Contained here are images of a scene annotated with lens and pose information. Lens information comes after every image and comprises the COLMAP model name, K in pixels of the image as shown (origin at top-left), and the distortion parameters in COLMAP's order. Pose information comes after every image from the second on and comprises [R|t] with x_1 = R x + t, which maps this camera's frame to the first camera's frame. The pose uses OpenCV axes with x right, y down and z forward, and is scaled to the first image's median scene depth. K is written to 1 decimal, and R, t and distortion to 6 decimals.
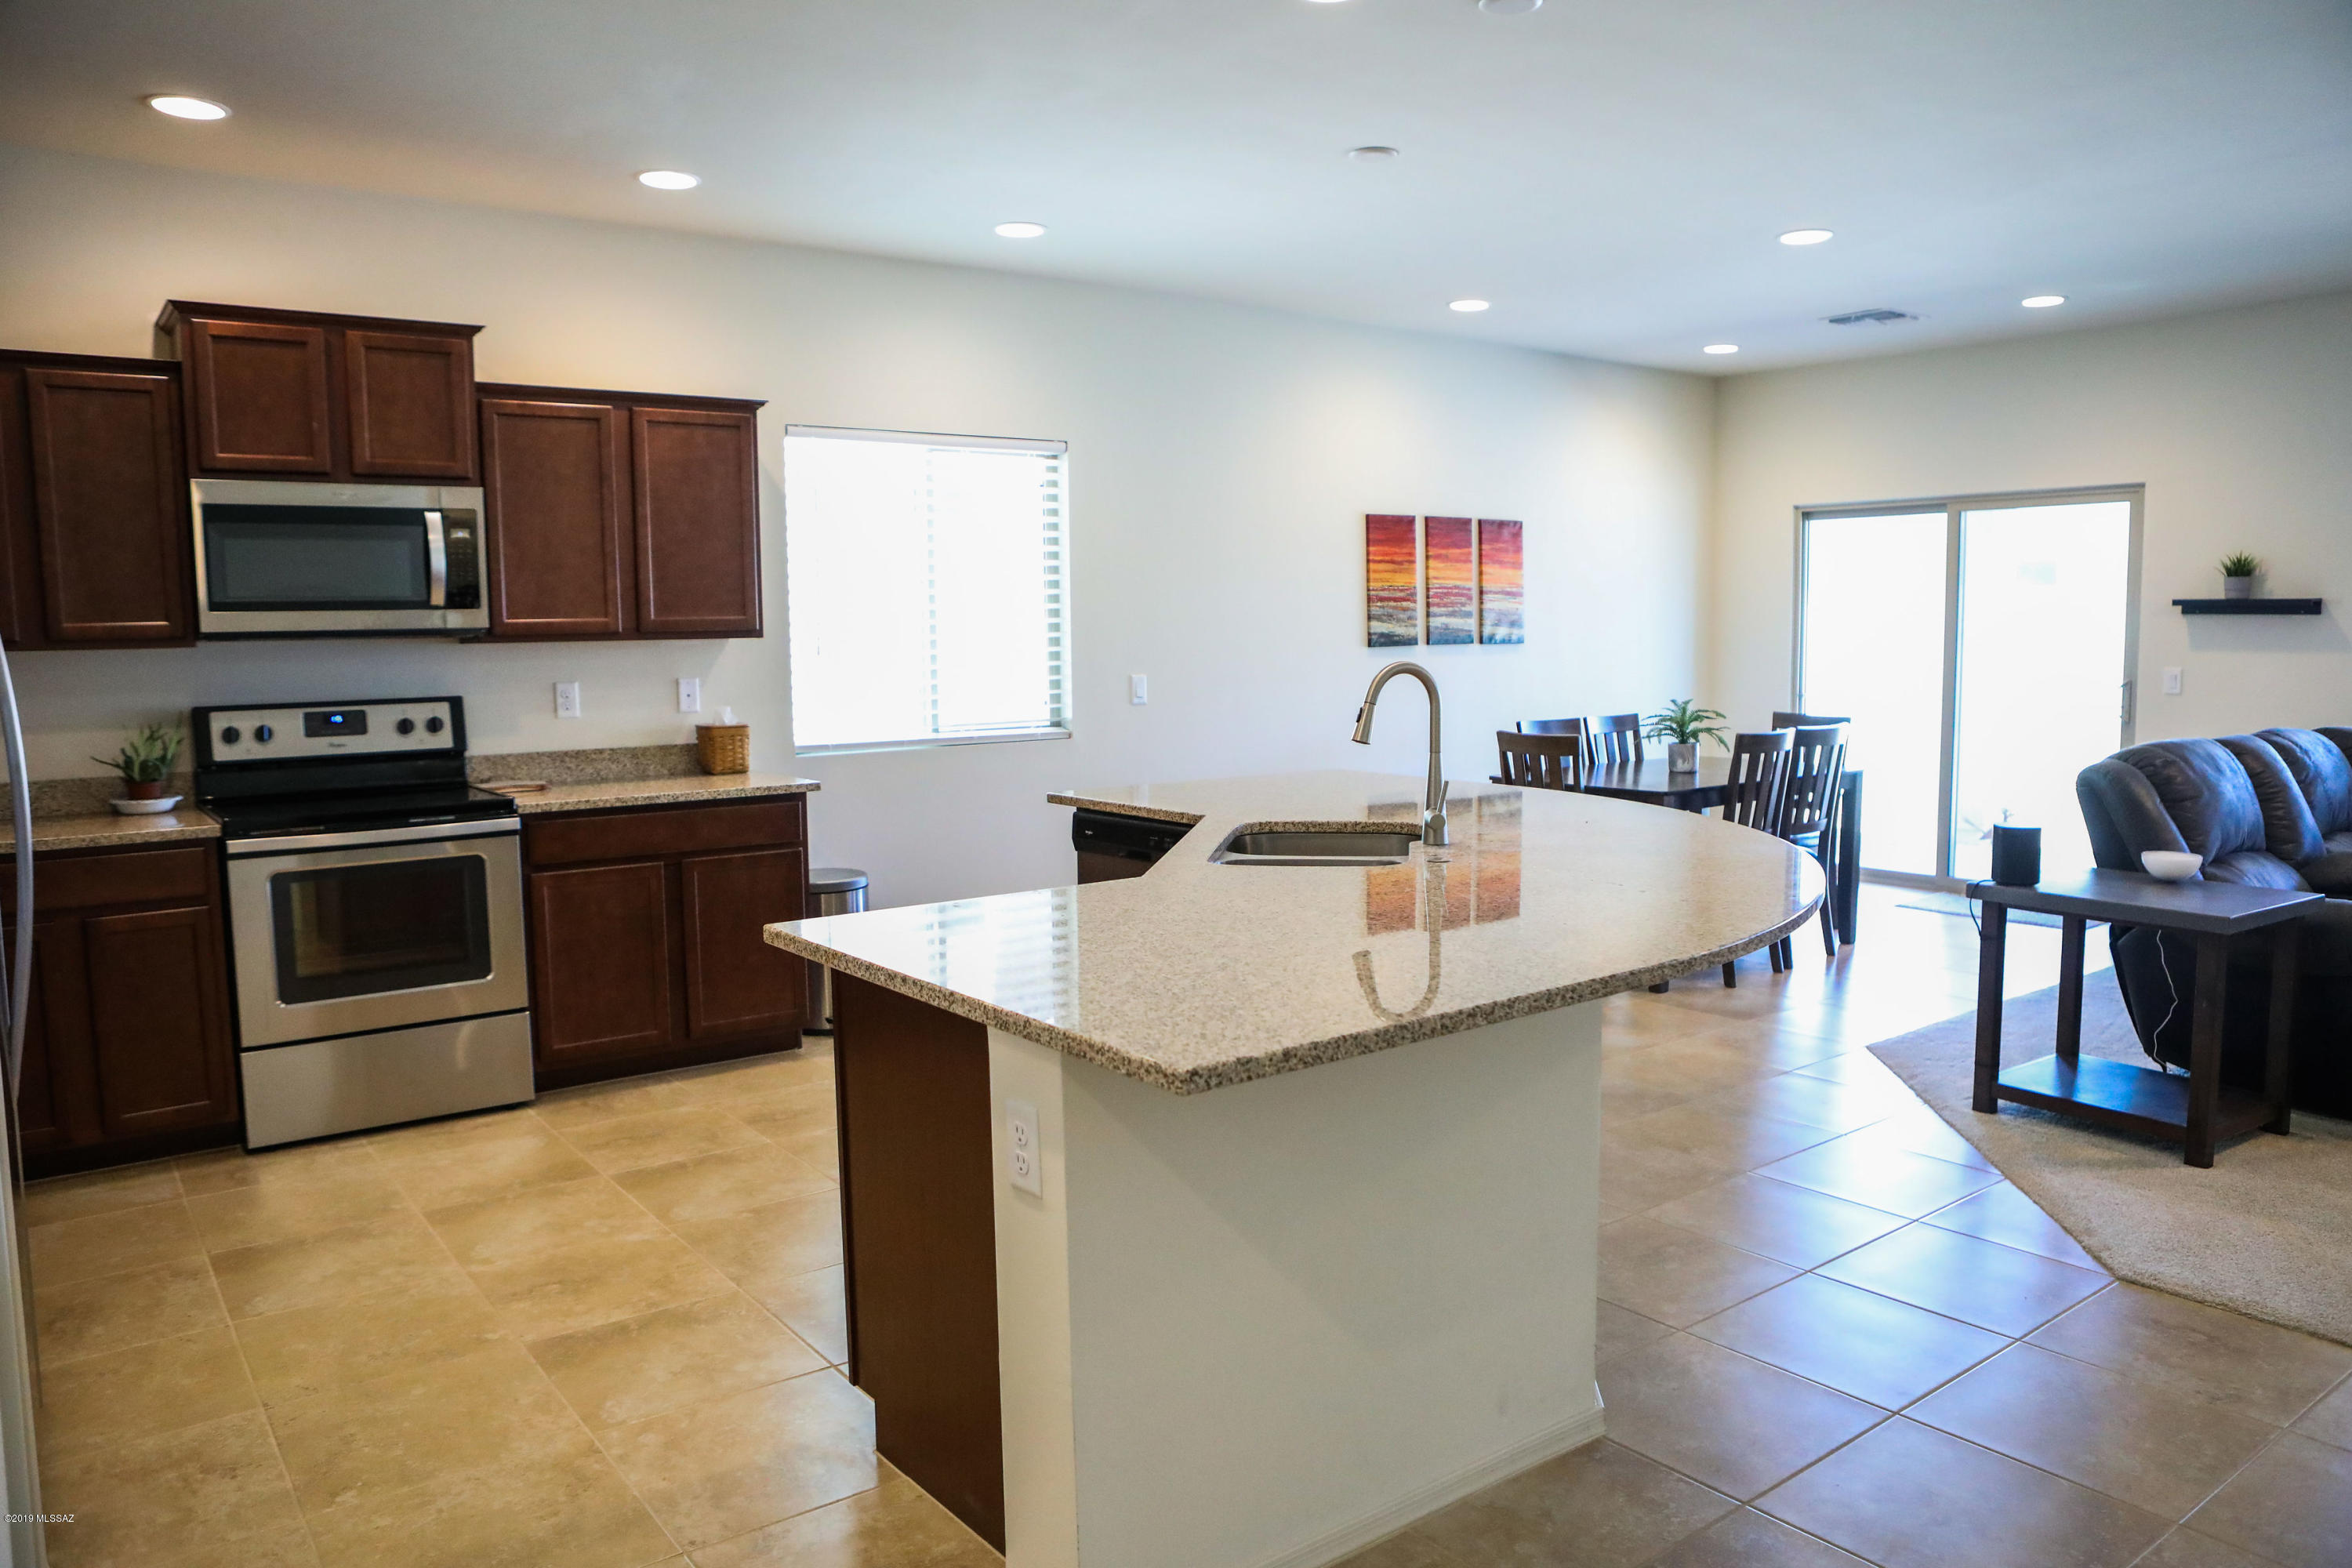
lens RADIAL K [[1627.4, 0, 1189.6], [0, 1627.4, 795.2], [0, 0, 1]] dist [-0.122896, 0.095792]
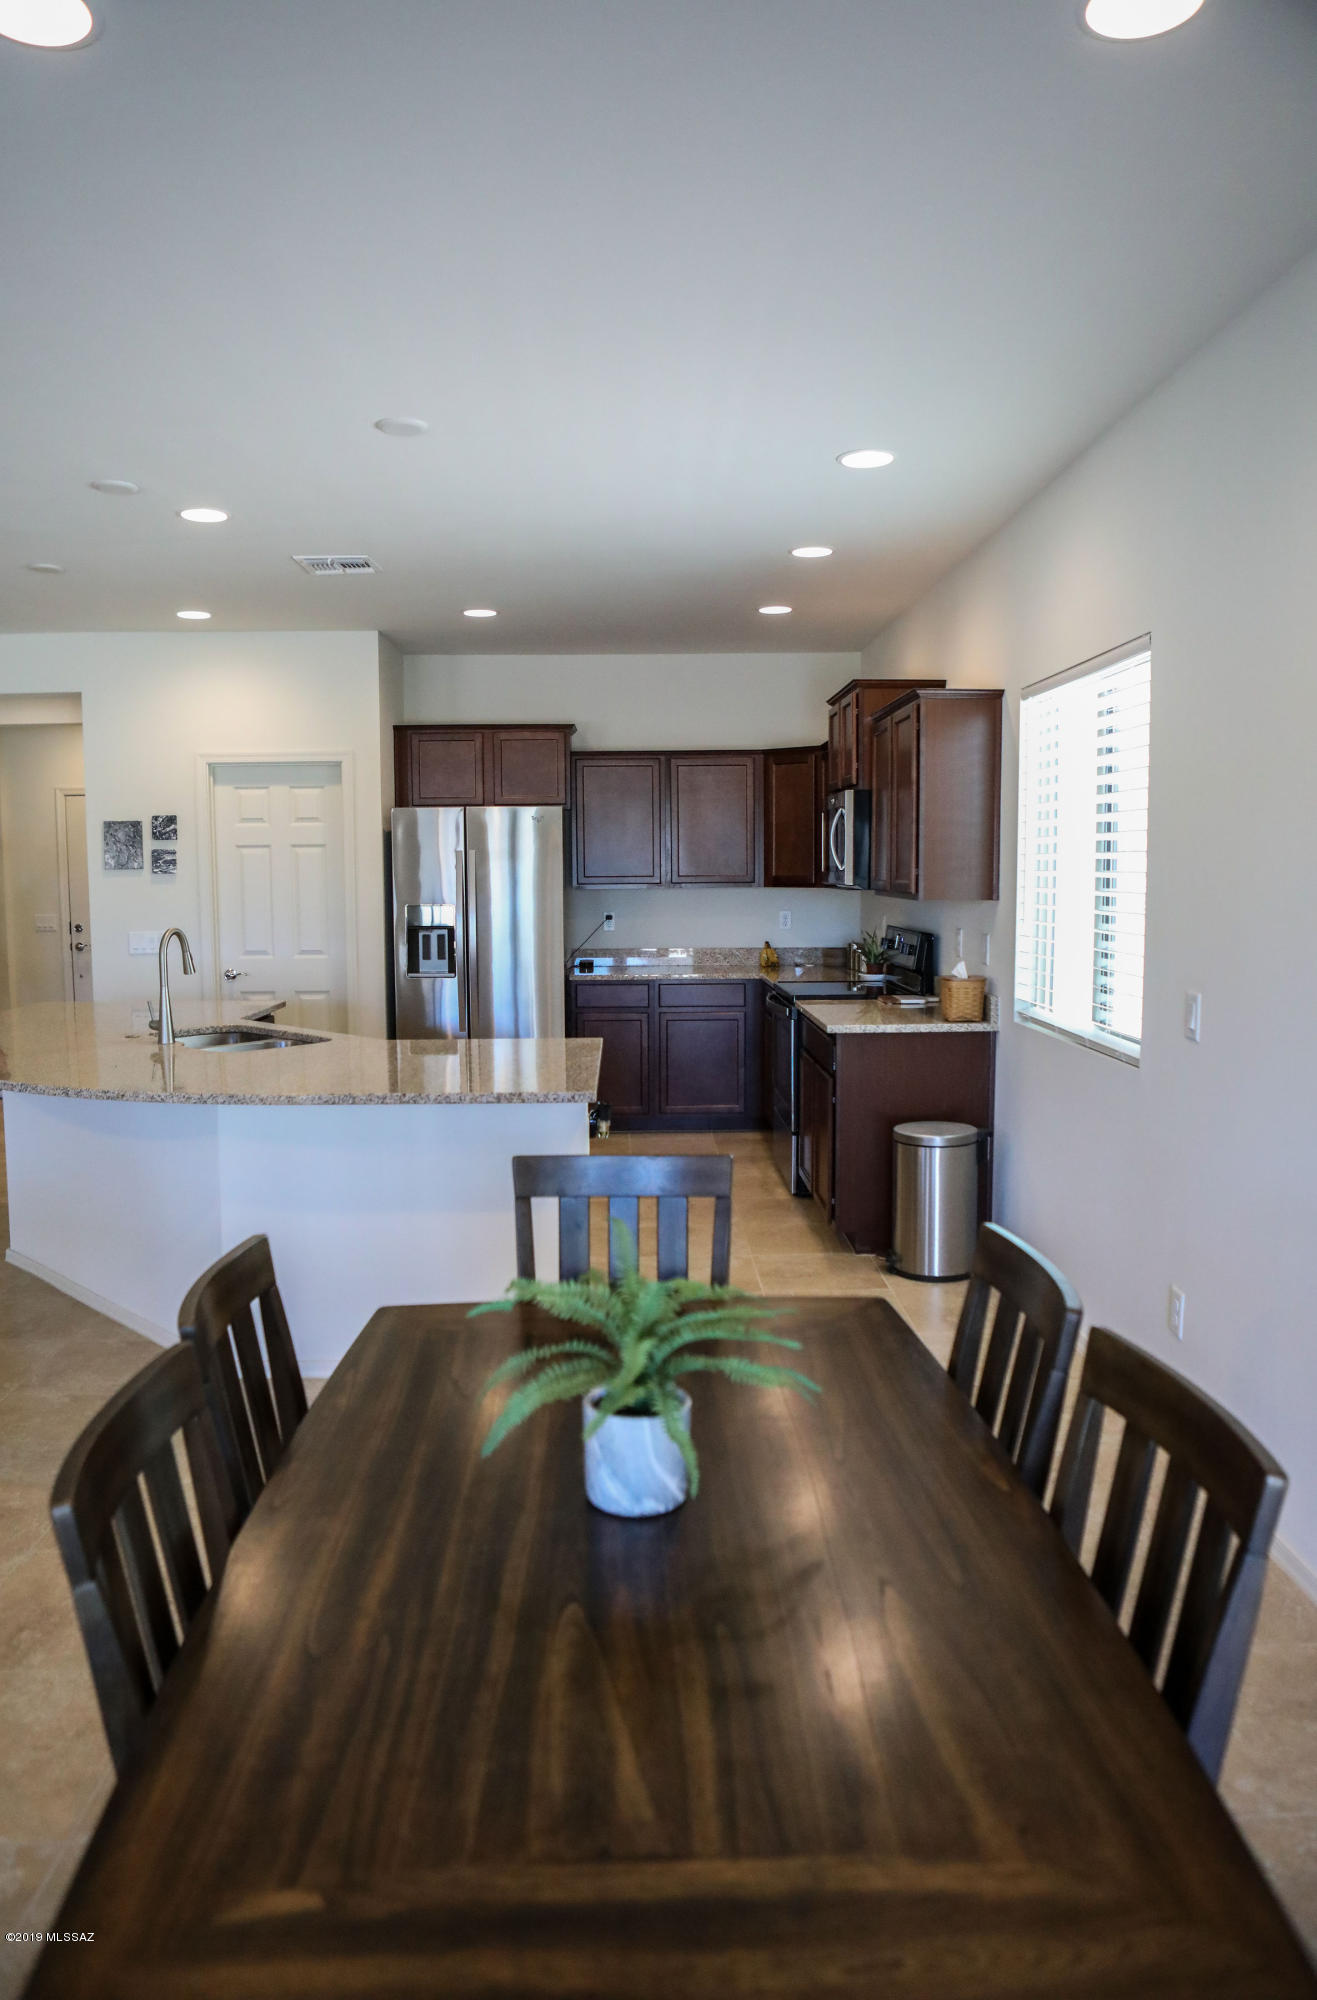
lens RADIAL K [[1414.1, 0, 658.5], [0, 1414.1, 1000.0], [0, 0, 1]] dist [-0.064724, -0.000133]
pose [[-0.608292, 0.091668, -0.788402, 0.504614], [-0.065414, 0.984139, 0.164896, -0.145475], [0.791013, 0.151878, -0.592648, 1.184041]]
